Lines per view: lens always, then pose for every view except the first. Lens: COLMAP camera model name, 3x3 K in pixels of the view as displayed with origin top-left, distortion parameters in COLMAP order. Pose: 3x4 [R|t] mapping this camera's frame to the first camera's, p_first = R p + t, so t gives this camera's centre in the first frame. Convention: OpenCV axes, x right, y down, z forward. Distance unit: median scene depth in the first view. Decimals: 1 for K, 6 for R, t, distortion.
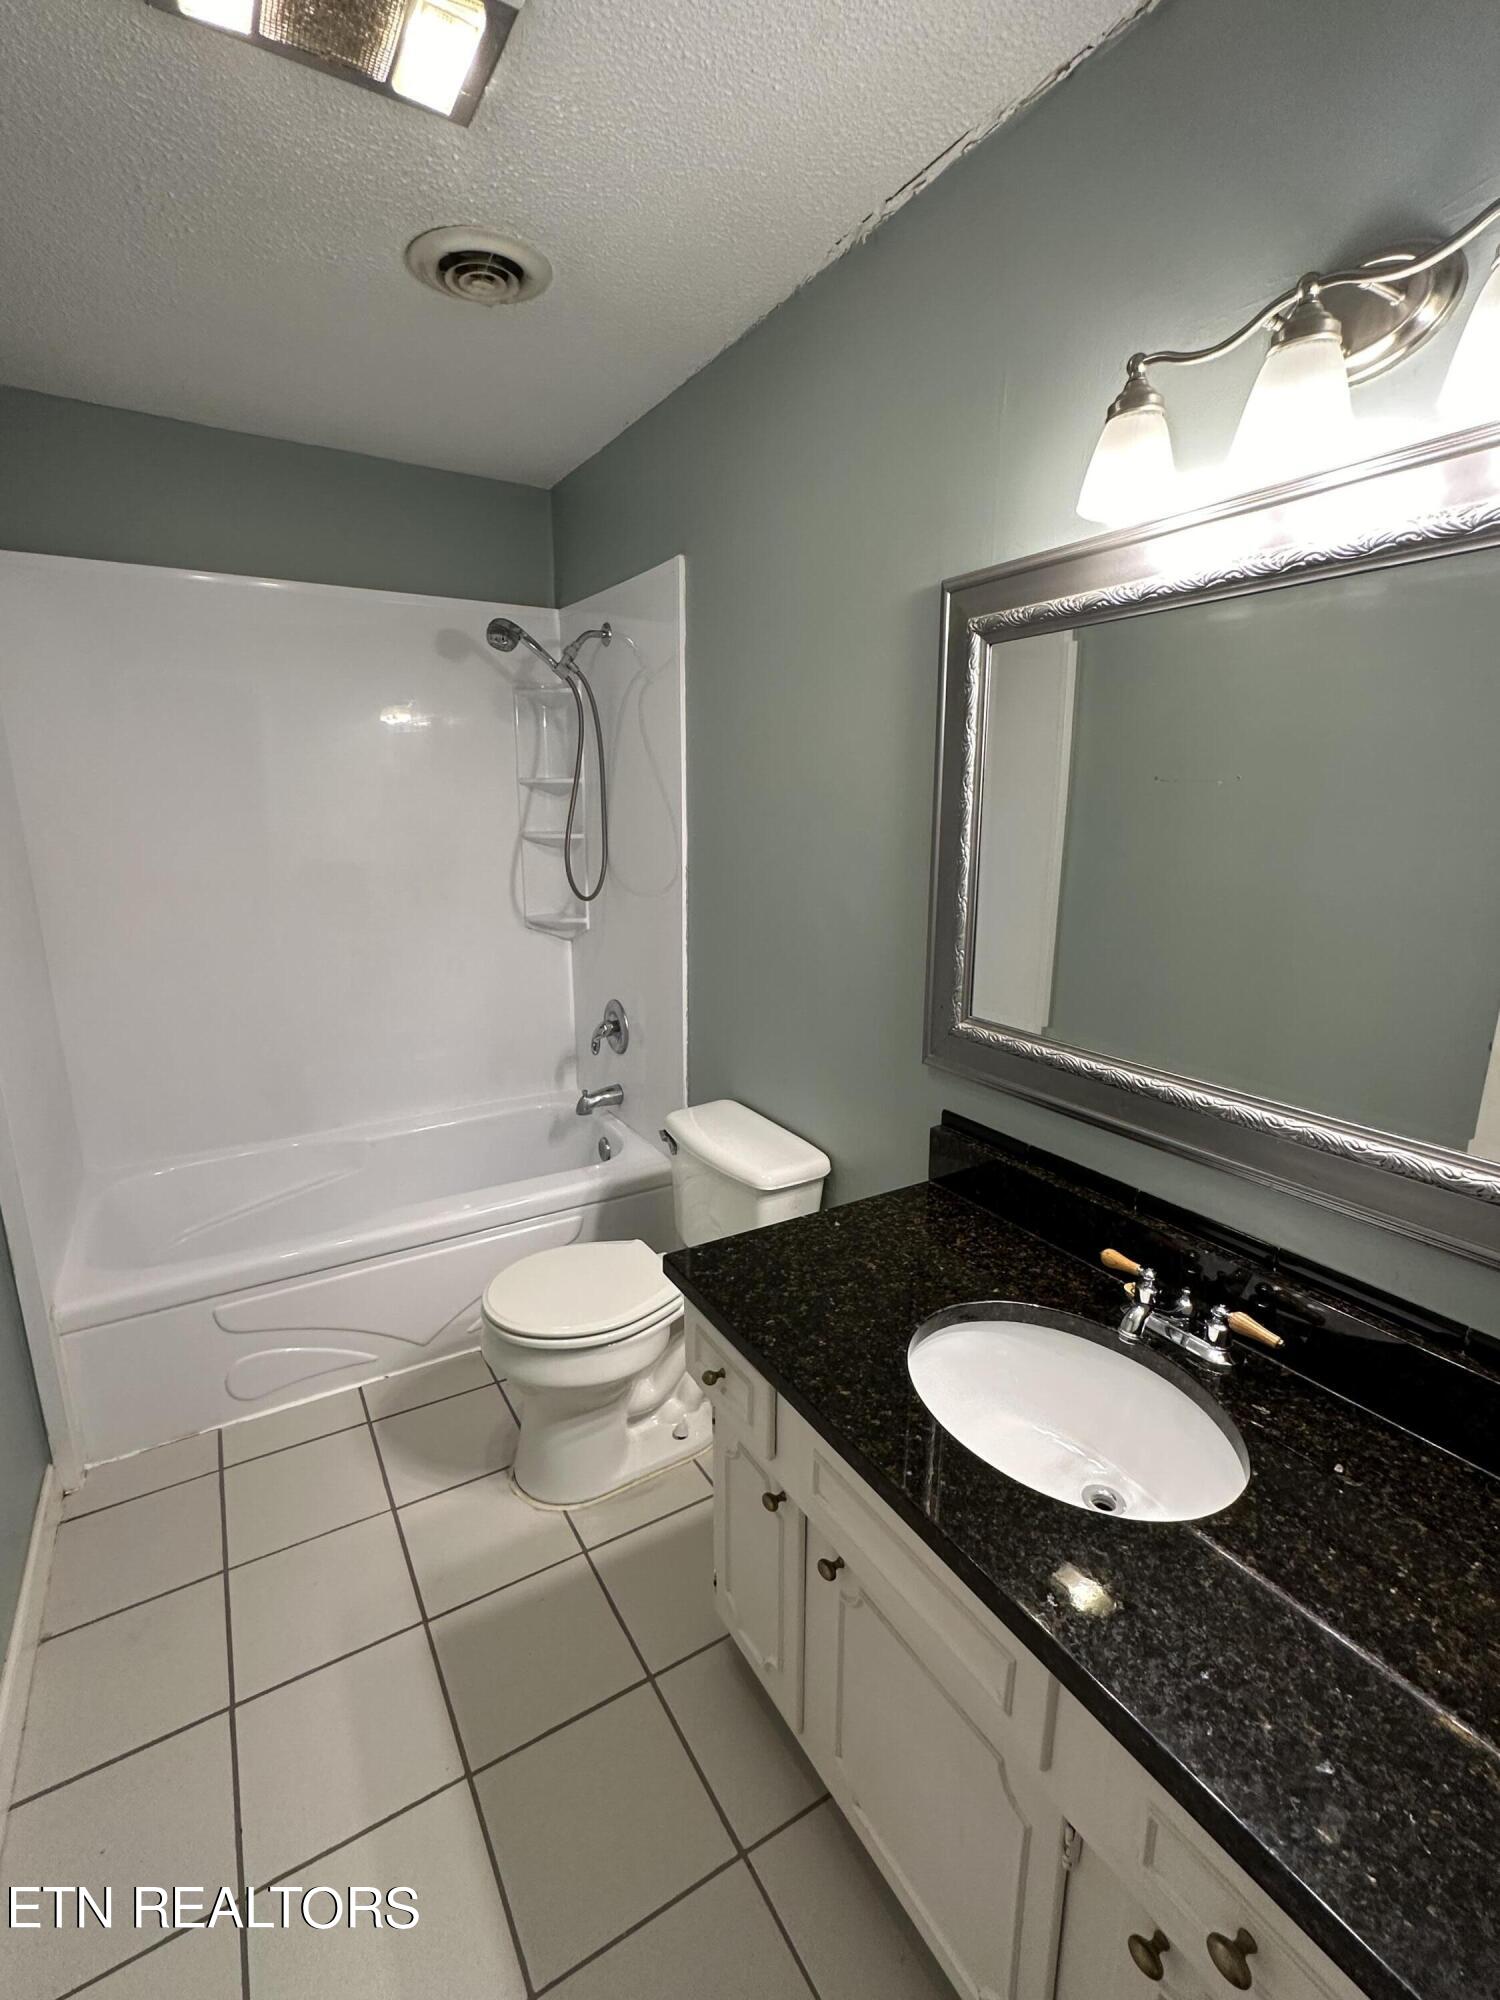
lens RADIAL K [[896.8, 0, 750.0], [0, 896.8, 1000.0], [0, 0, 1]] dist [-0.001056, 0.000679]
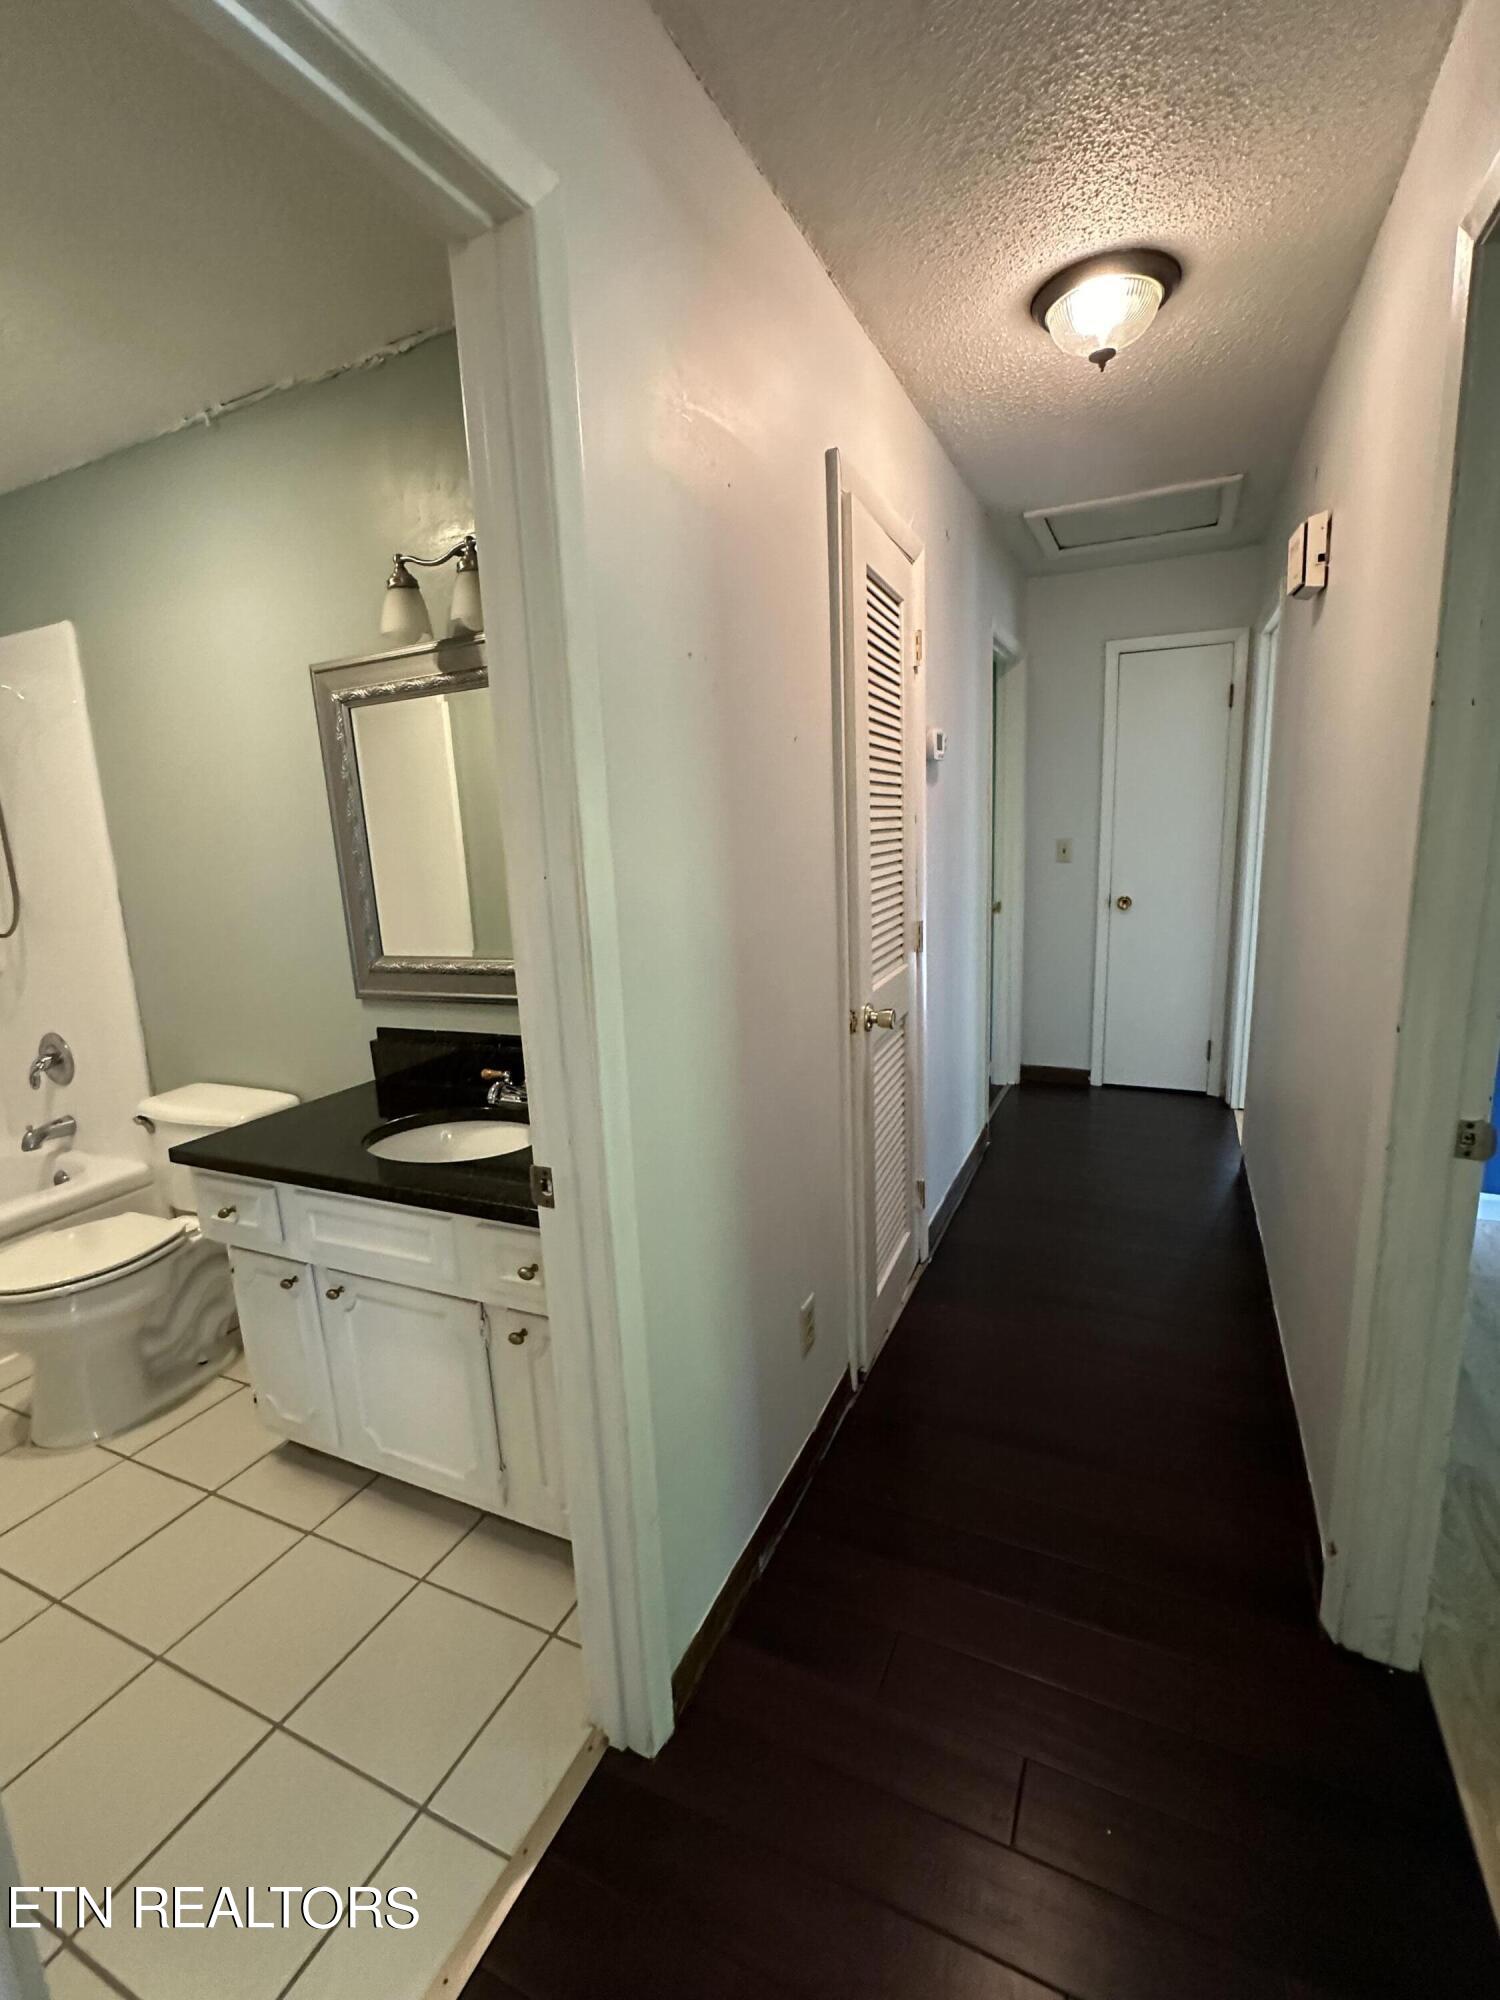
lens RADIAL K [[896.8, 0, 750.0], [0, 896.8, 1000.0], [0, 0, 1]] dist [-0.001056, 0.000679]
pose [[0.831341, -0.147604, 0.535803, -0.037421], [0.175906, 0.984405, -0.001746, 0.140355], [-0.527190, 0.095703, 0.844341, -0.393471]]
